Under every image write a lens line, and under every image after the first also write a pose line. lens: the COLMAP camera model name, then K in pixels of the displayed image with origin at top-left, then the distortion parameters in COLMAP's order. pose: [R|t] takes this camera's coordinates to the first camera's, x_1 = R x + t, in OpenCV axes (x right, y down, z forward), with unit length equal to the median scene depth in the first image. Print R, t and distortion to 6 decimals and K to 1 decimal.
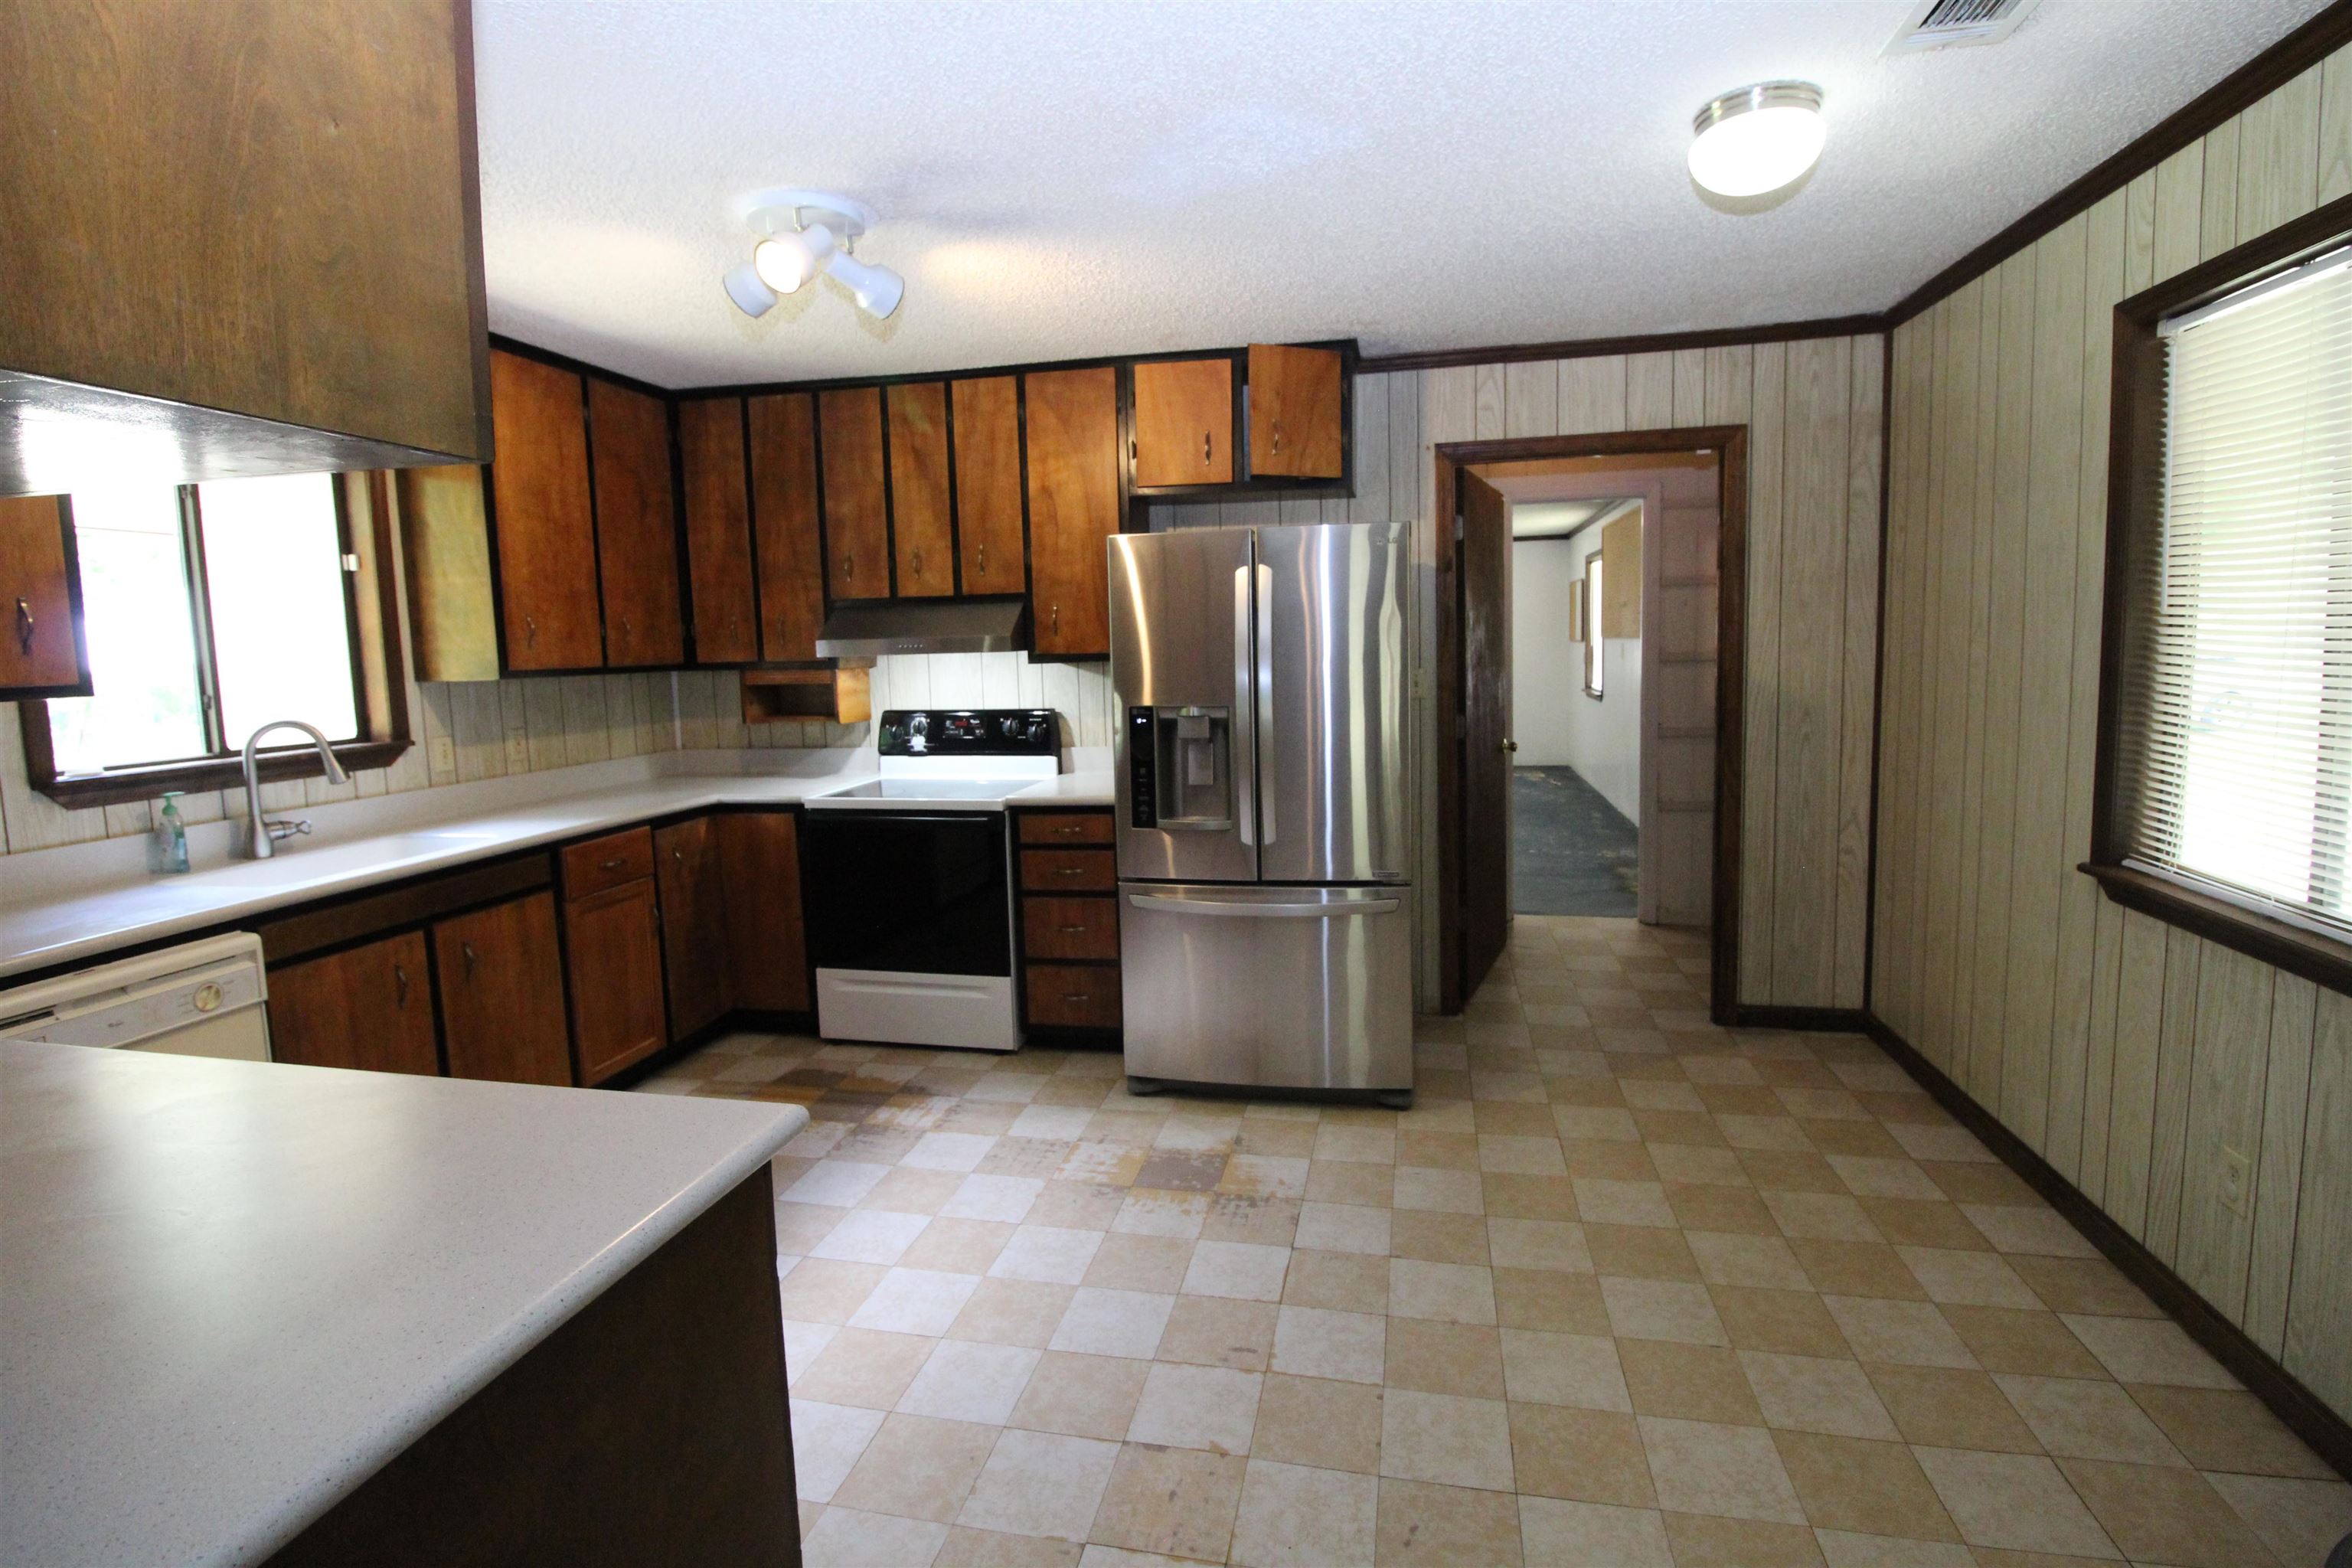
lens RADIAL K [[1076.9, 0, 1185.2], [0, 1076.9, 743.0], [0, 0, 1]] dist [-0.000878, -0.016286]
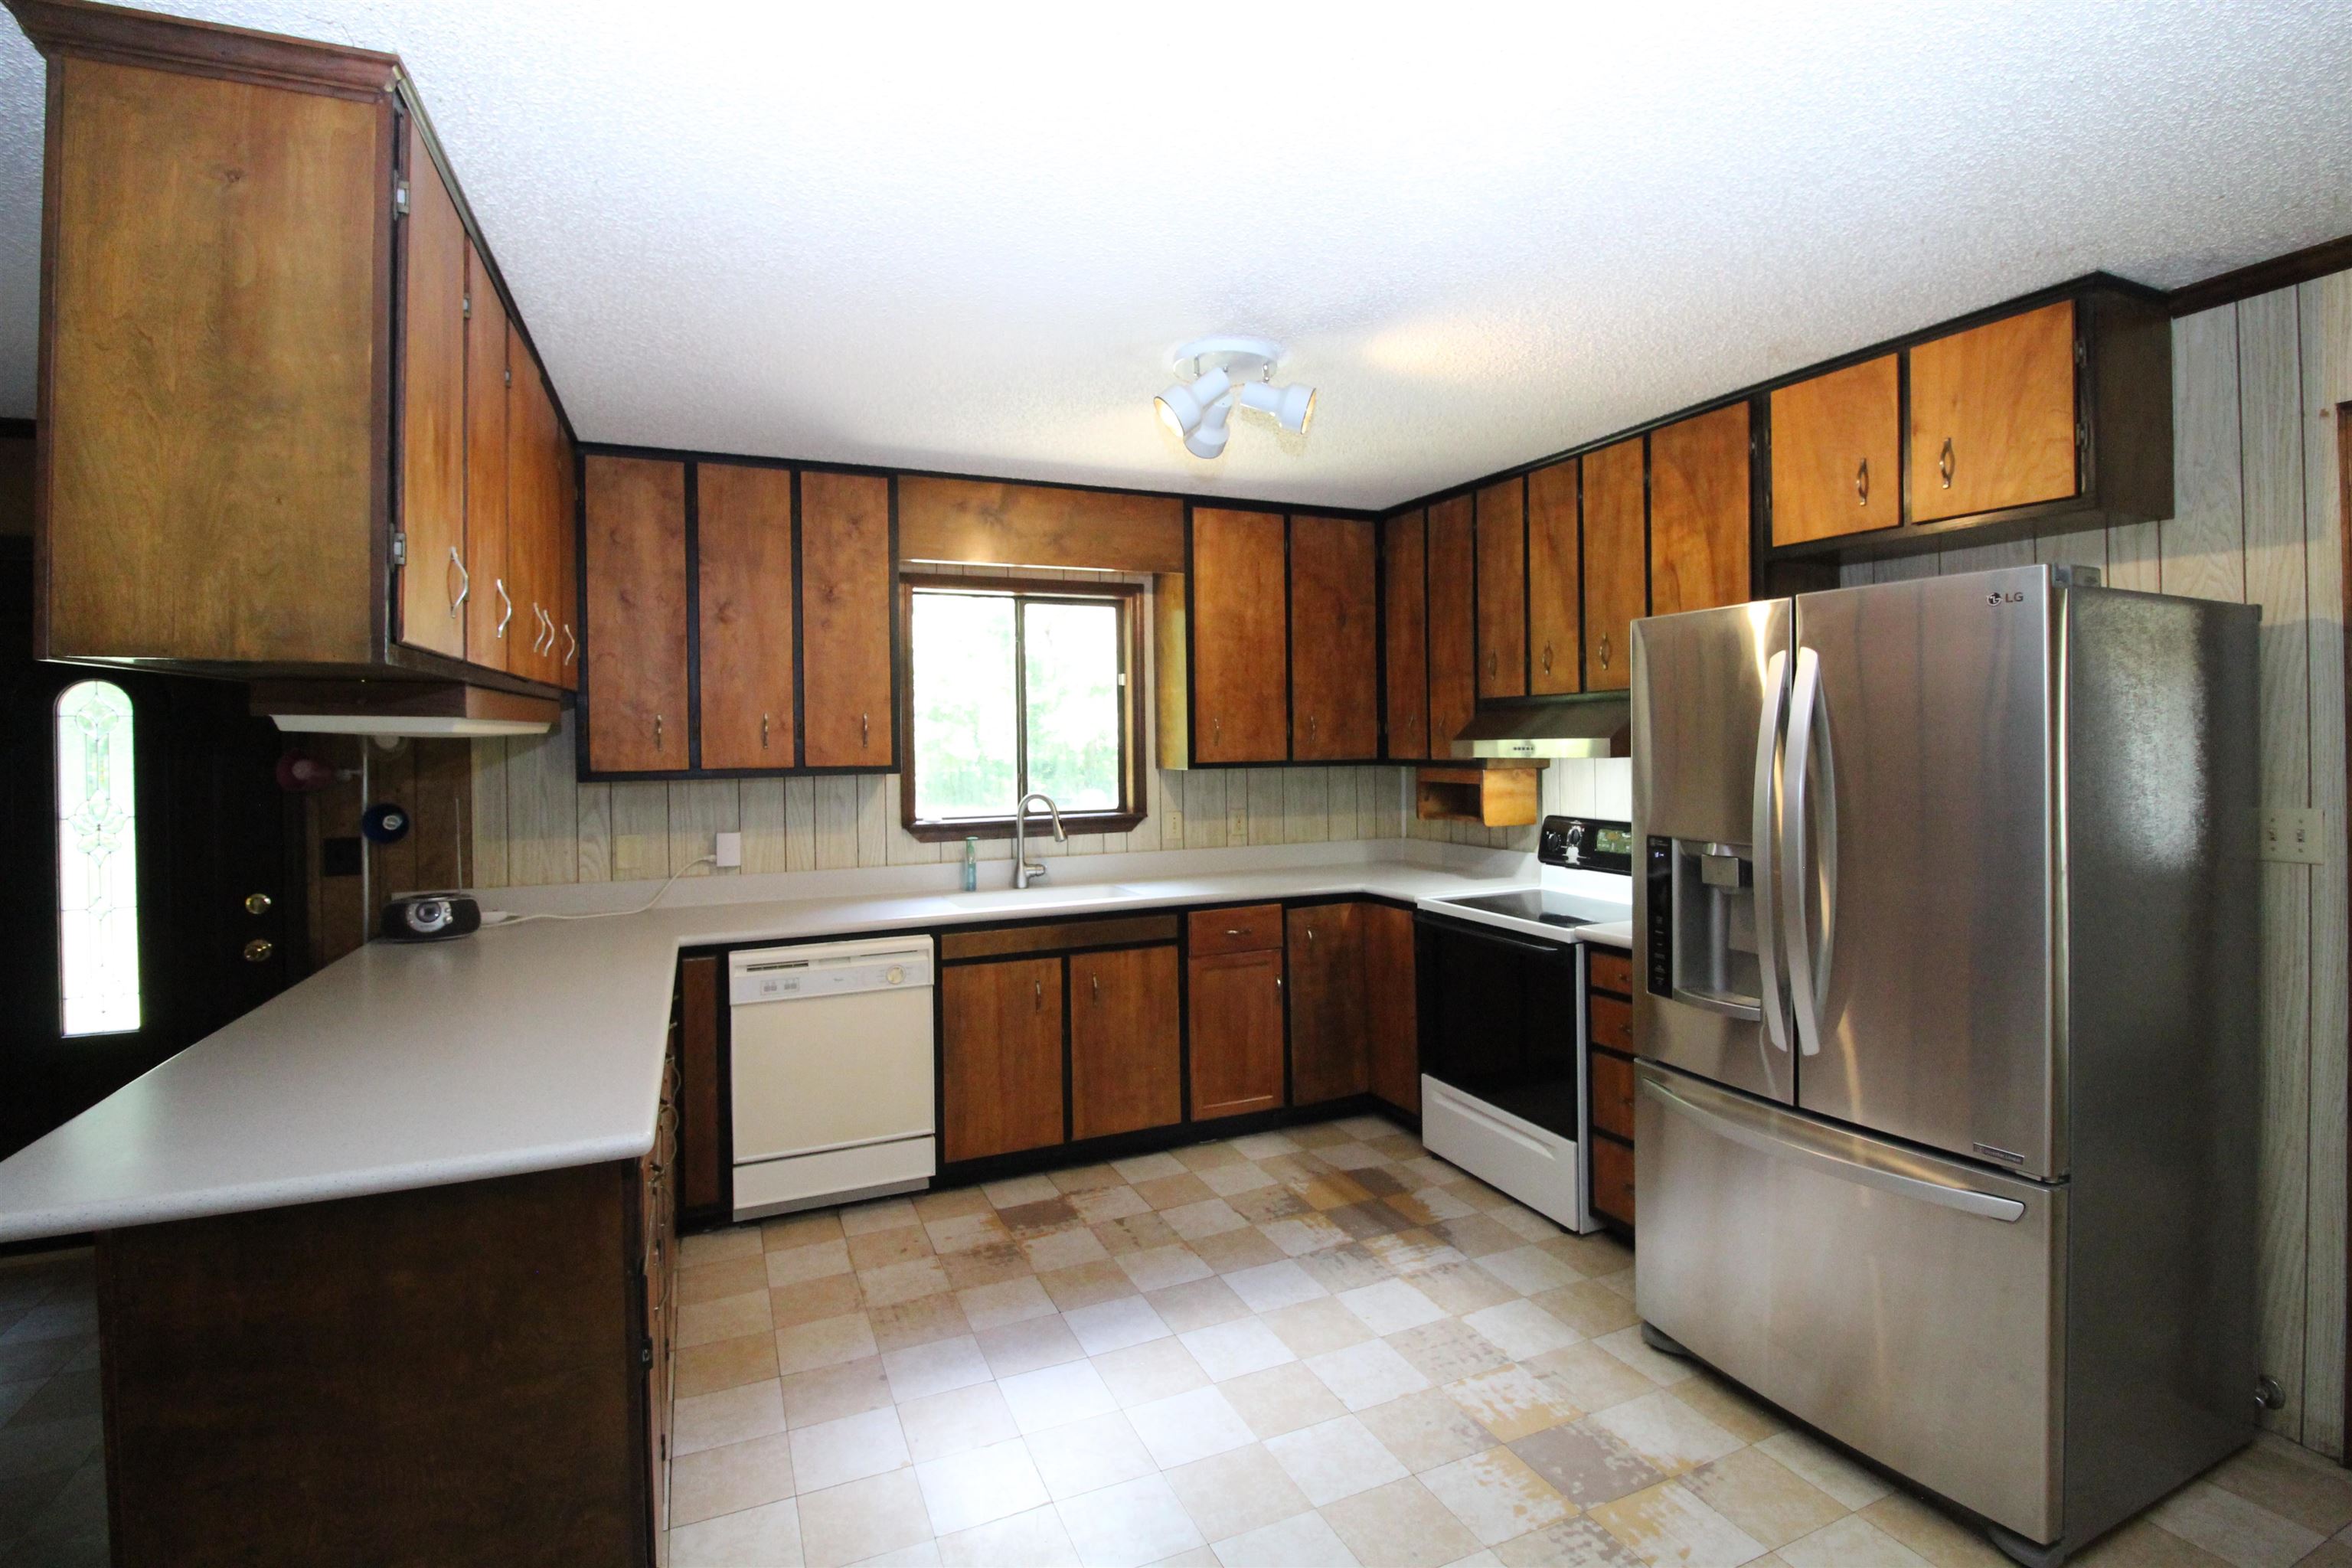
lens RADIAL K [[1076.9, 0, 1185.2], [0, 1076.9, 743.0], [0, 0, 1]] dist [-0.000878, -0.016286]
pose [[0.593055, 0.017483, -0.804972, 0.329864], [-0.079108, 0.996192, -0.036646, -0.039526], [0.801267, 0.085412, 0.592180, 0.231160]]
